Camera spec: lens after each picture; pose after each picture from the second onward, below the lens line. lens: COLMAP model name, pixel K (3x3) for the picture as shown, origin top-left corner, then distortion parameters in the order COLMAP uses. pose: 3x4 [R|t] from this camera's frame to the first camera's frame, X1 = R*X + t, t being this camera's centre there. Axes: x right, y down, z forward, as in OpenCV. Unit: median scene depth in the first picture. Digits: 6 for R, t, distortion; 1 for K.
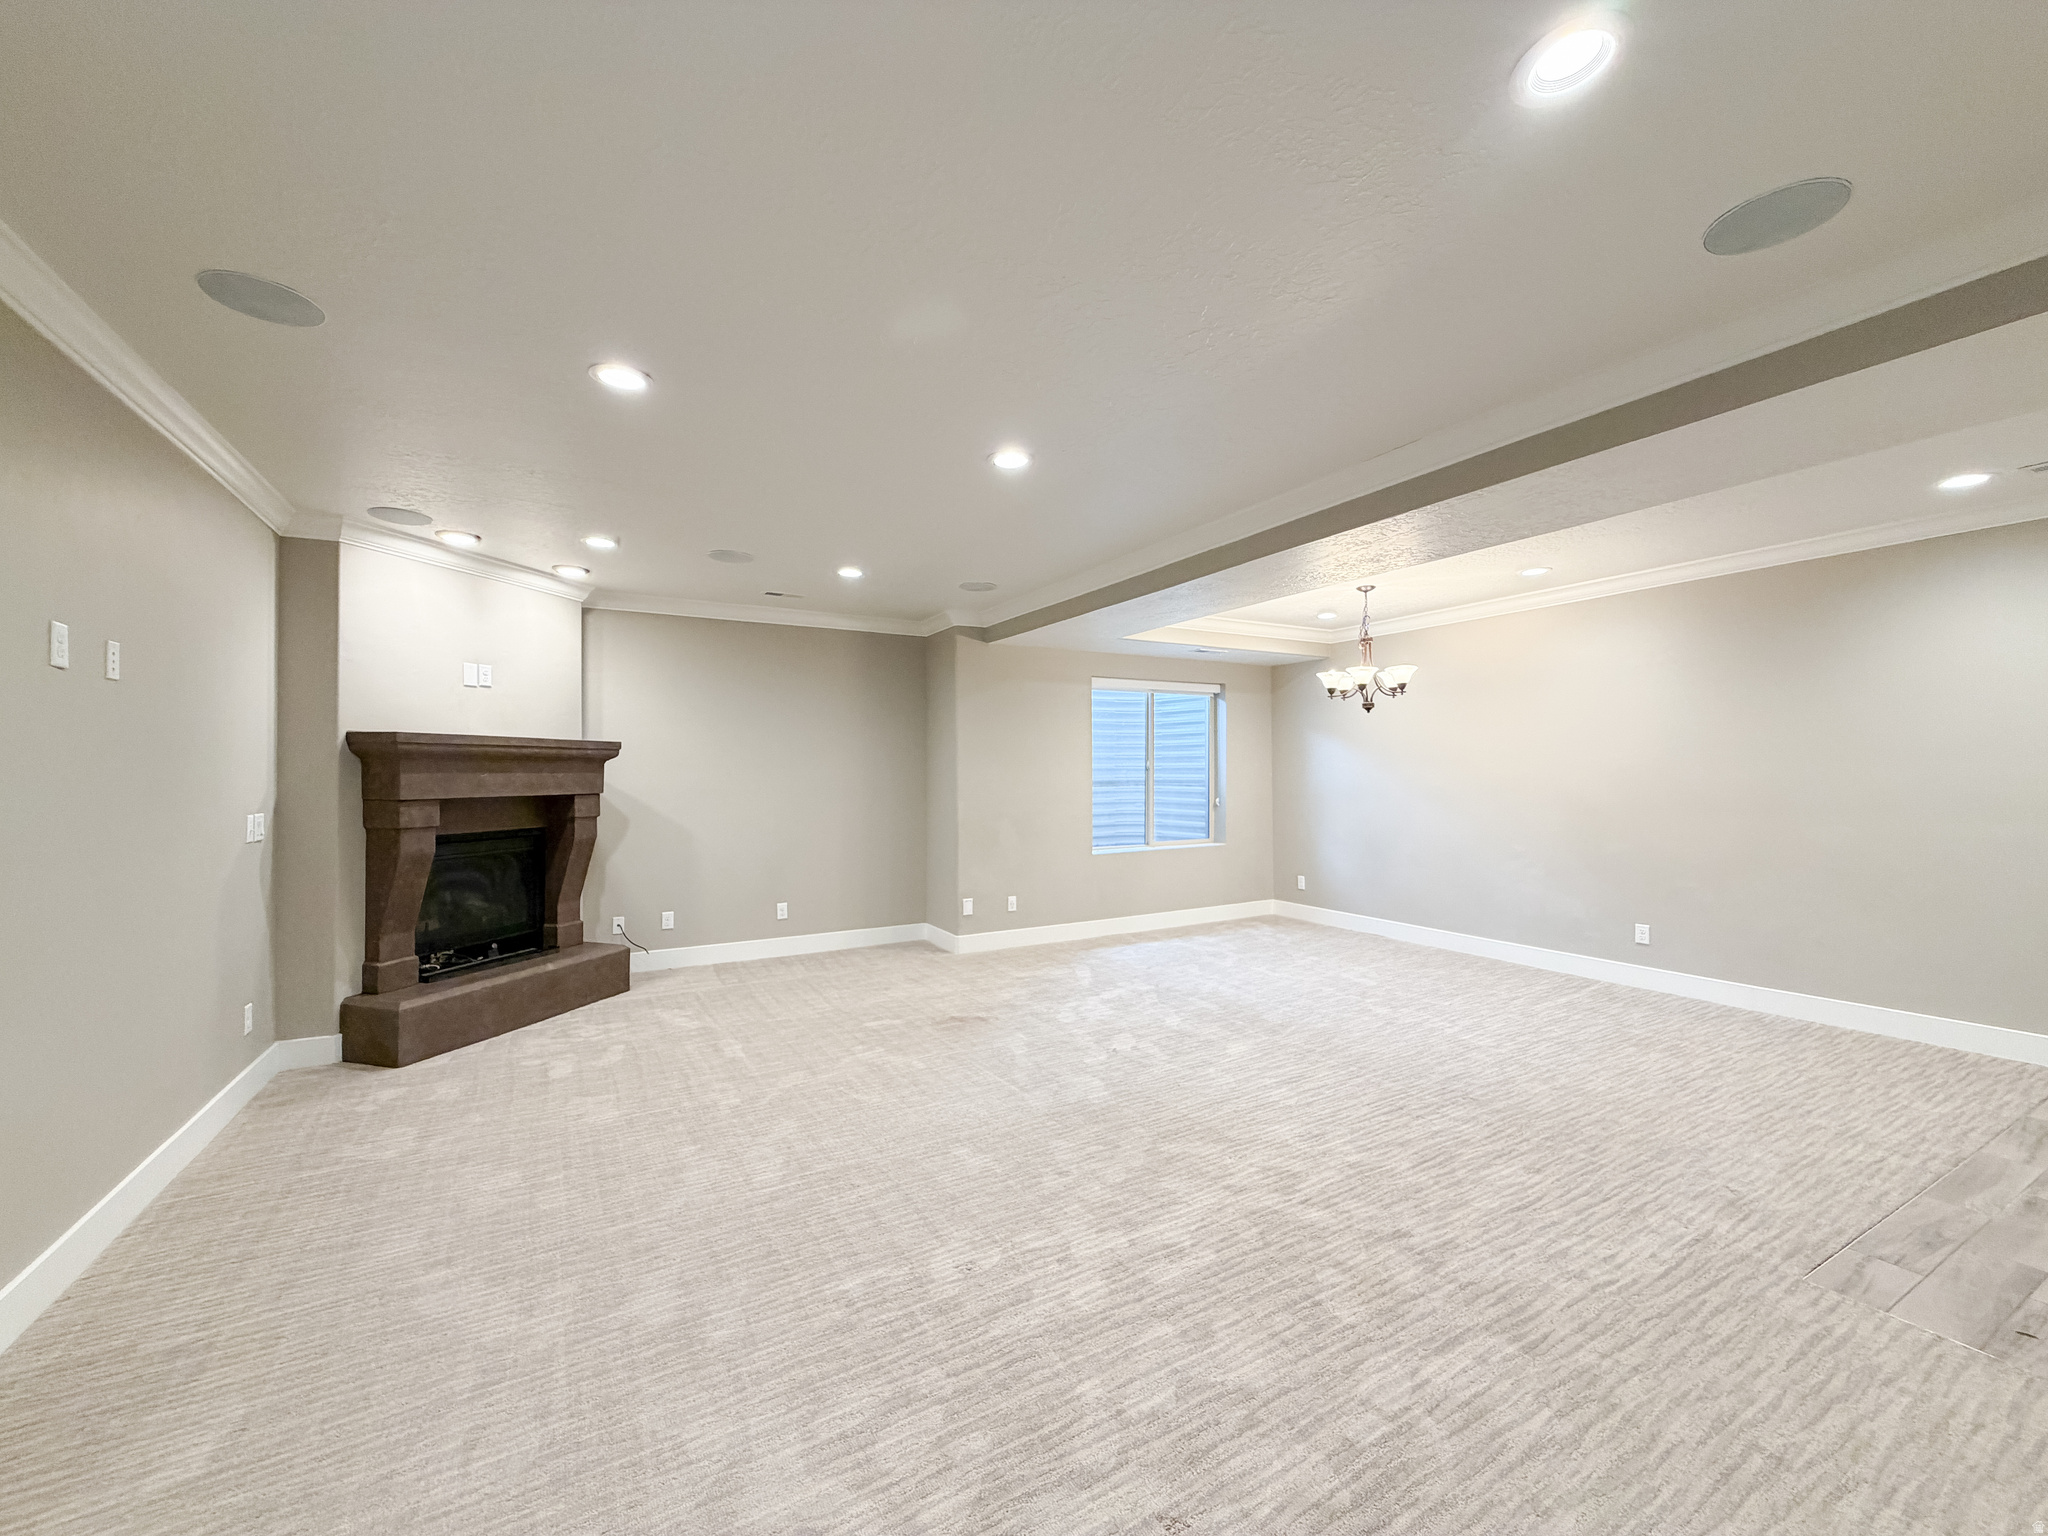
lens RADIAL K [[814.0, 0, 1017.6], [0, 814.0, 769.5], [0, 0, 1]] dist [0.000094, 0.000064]
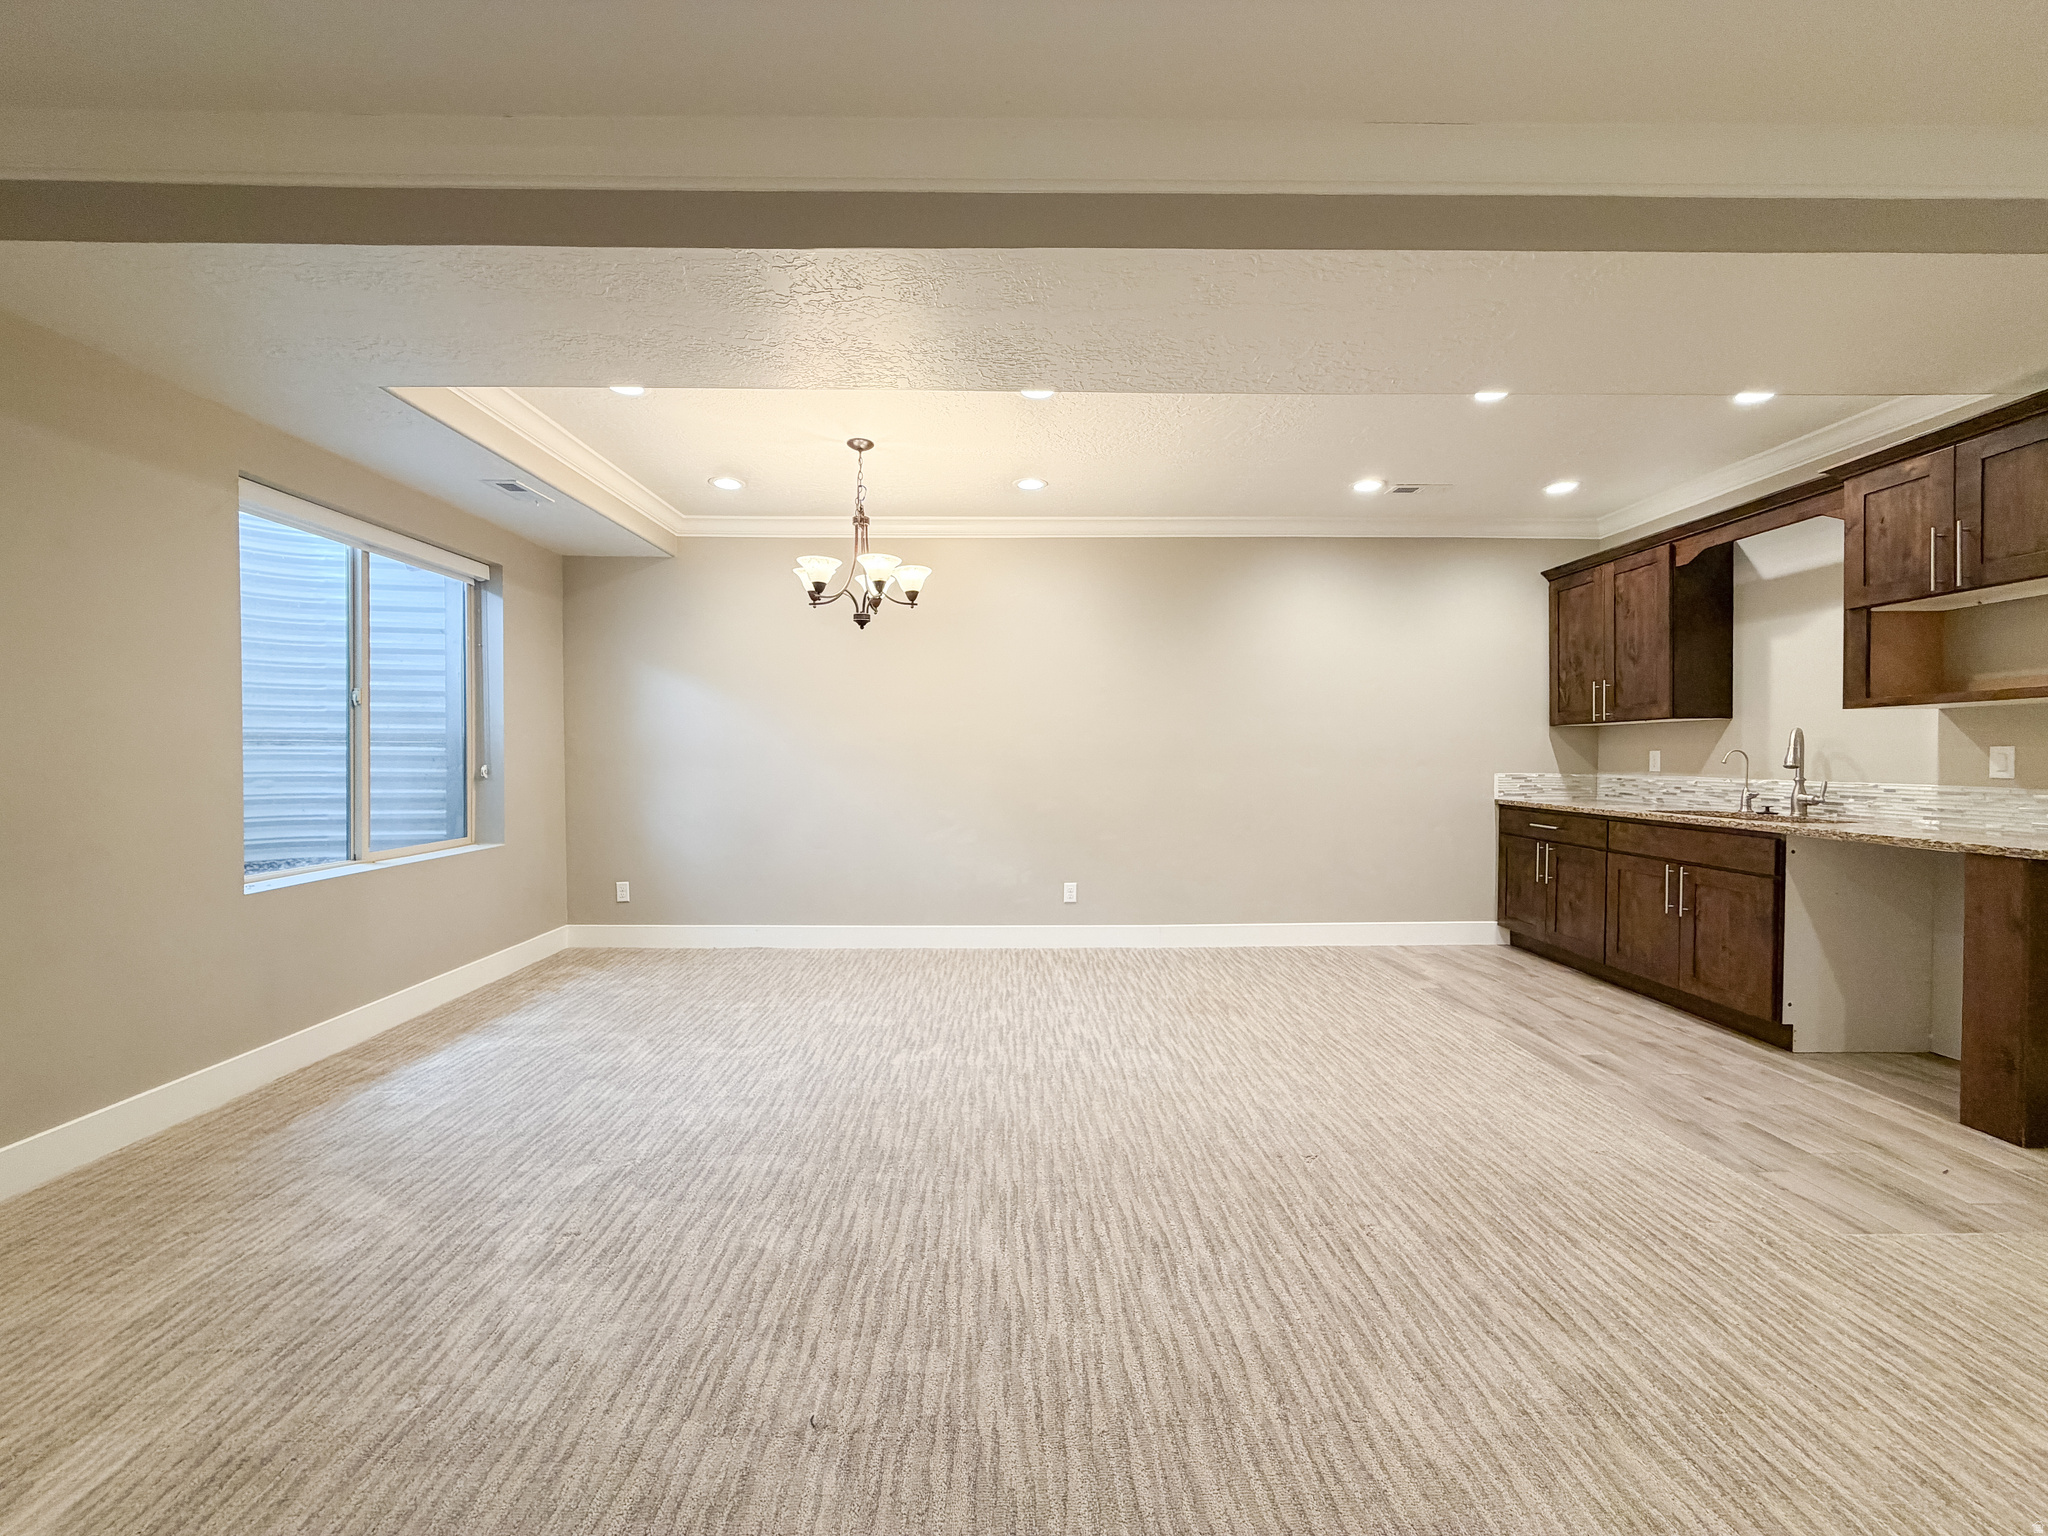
lens RADIAL K [[814.0, 0, 1015.2], [0, 814.0, 767.5], [0, 0, 1]] dist [0.000094, 0.000064]
pose [[0.472015, -0.008581, 0.881549, -0.116932], [-0.006337, 0.999894, 0.013126, 0.038950], [-0.881568, -0.011782, 0.471911, 0.583340]]
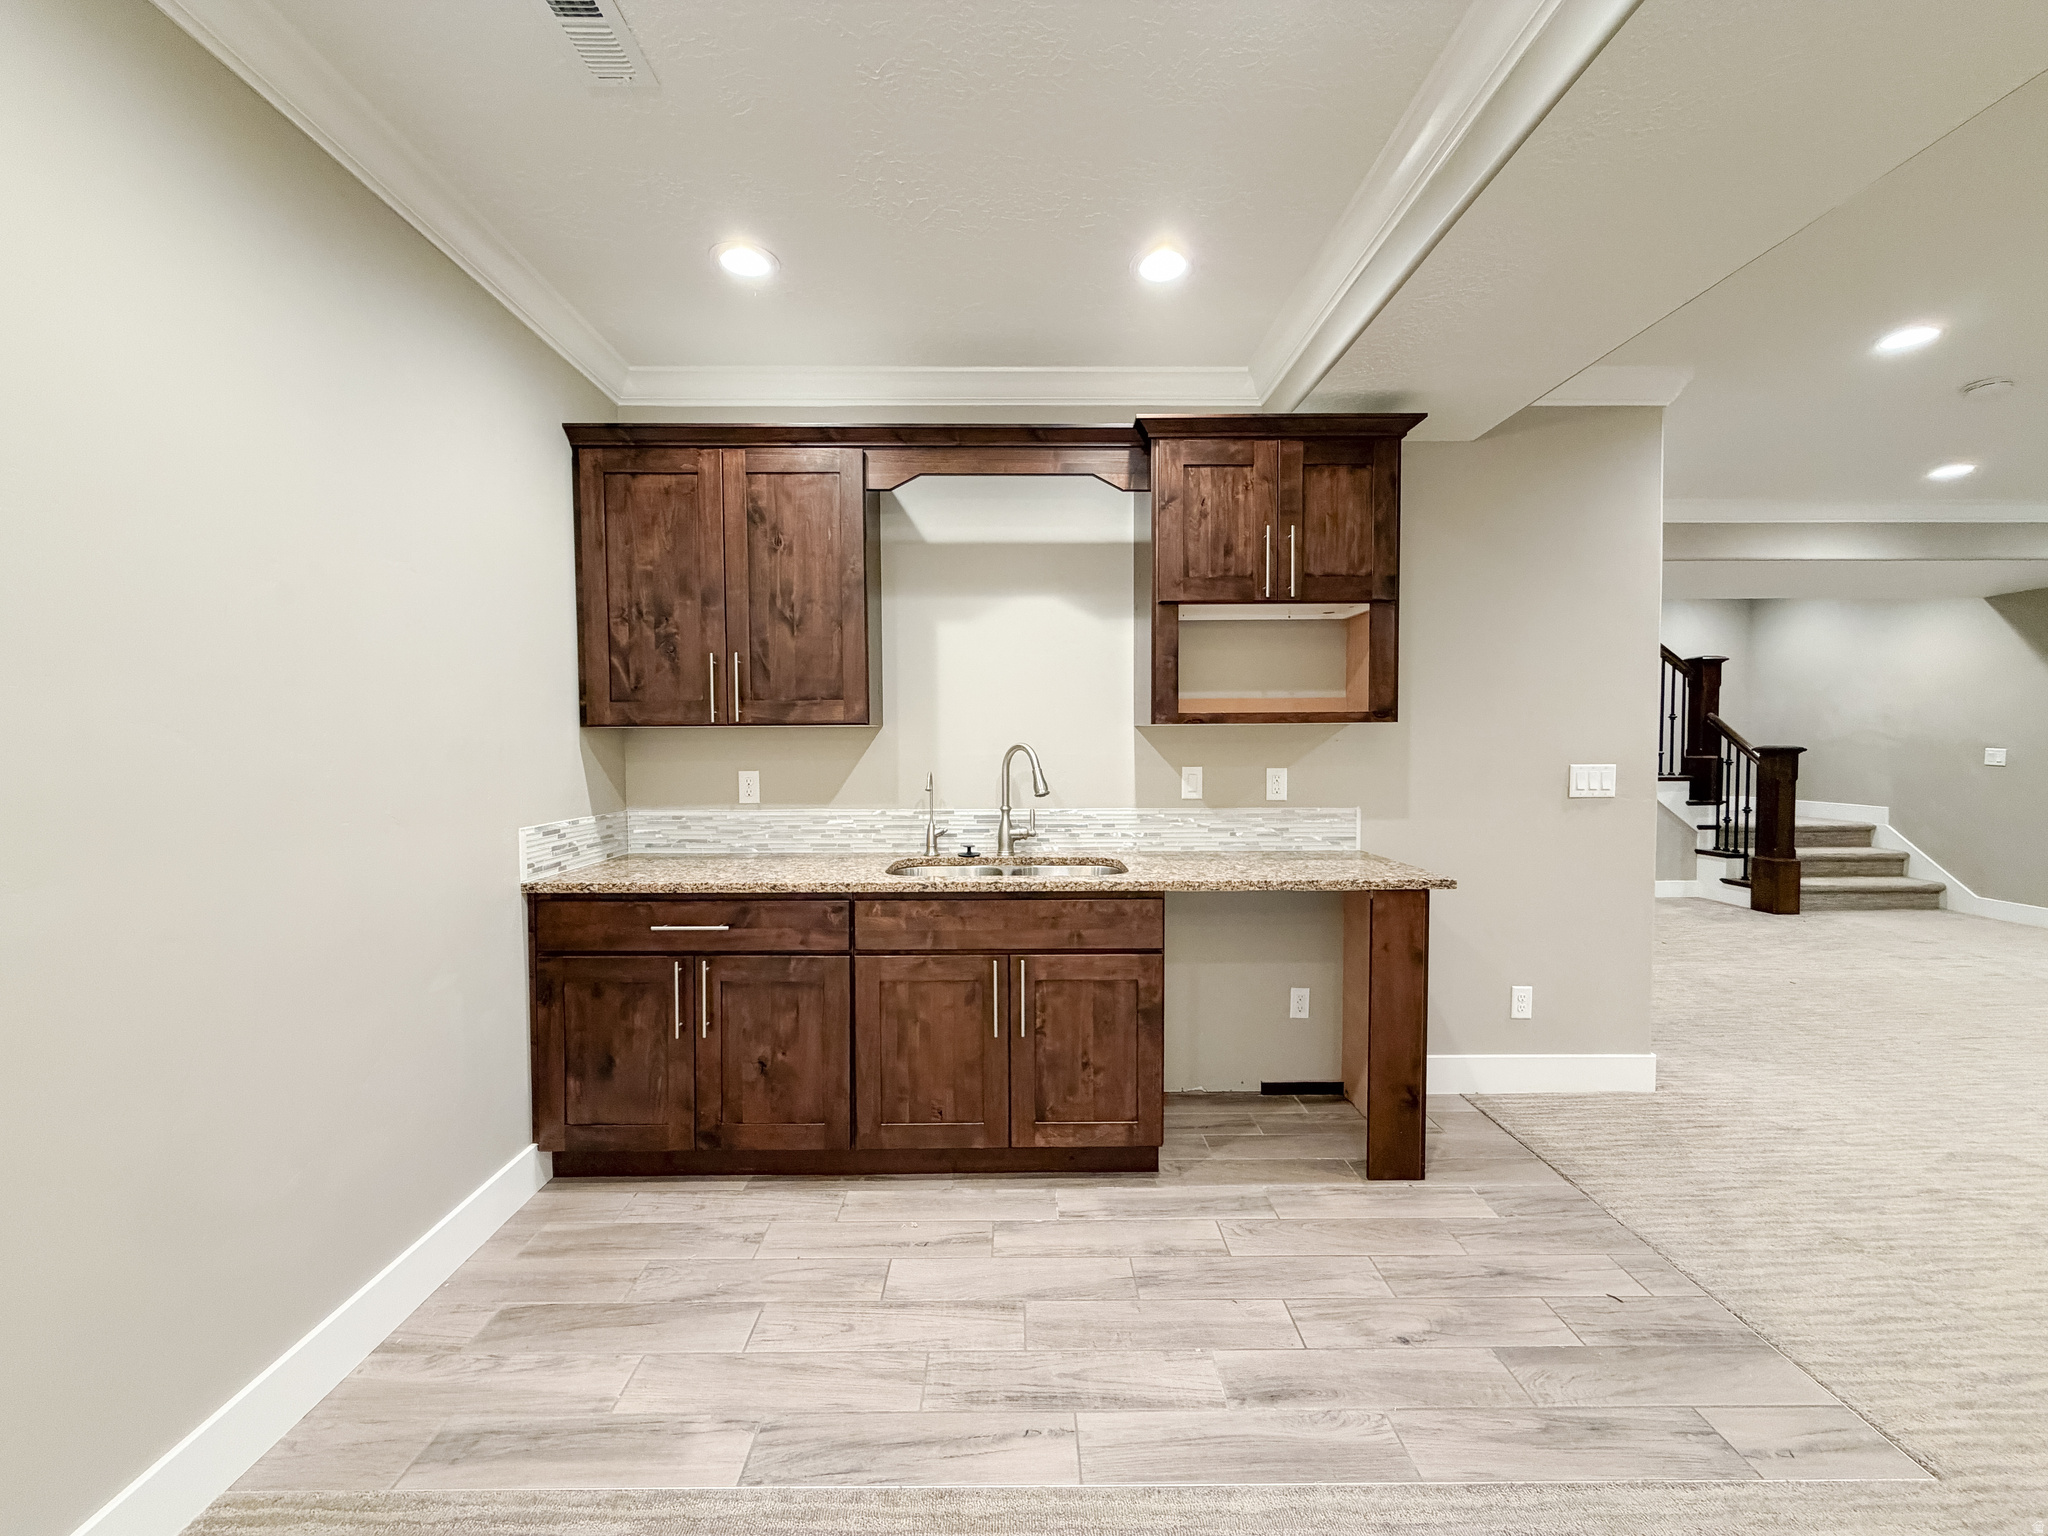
lens RADIAL K [[814.0, 0, 1027.4], [0, 814.0, 768.4], [0, 0, 1]] dist [0.000094, 0.000064]
pose [[-0.884660, -0.006011, 0.466197, 0.546779], [0.006543, 0.999658, 0.025305, 0.013309], [-0.466190, 0.025436, -0.884319, 0.797326]]
